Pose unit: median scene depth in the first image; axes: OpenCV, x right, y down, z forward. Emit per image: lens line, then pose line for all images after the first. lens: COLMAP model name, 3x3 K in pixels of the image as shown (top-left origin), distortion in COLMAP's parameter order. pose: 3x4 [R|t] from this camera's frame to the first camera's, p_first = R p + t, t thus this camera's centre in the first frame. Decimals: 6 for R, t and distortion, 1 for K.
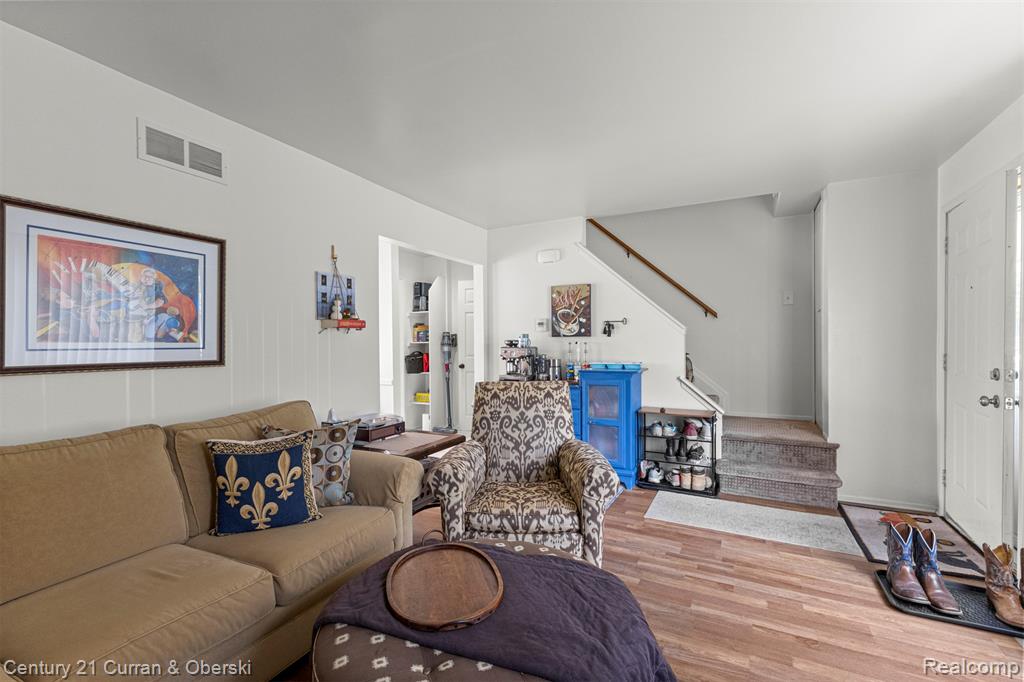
lens RADIAL K [[450.2, 0, 515.8], [0, 450.2, 347.4], [0, 0, 1]] dist [0.011624, -0.001669]
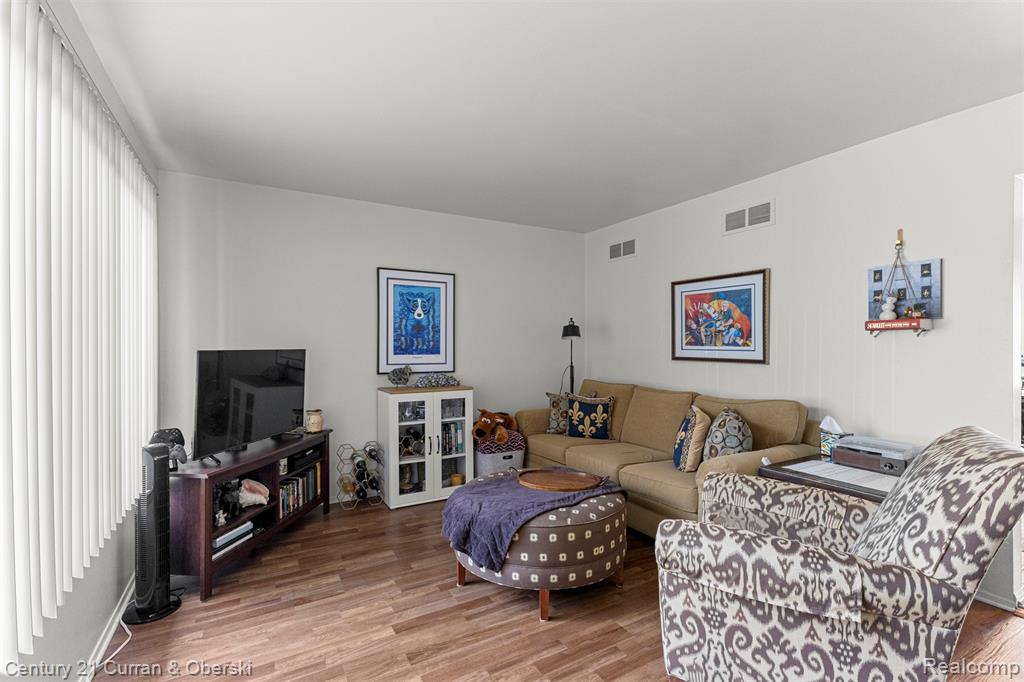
lens RADIAL K [[450.2, 0, 512.7], [0, 450.2, 339.2], [0, 0, 1]] dist [0.011624, -0.001669]
pose [[-0.519449, 0.004471, -0.854490, 0.897504], [0.005747, 0.999982, 0.001739, -0.040950], [0.854482, -0.004007, -0.519466, 1.097394]]
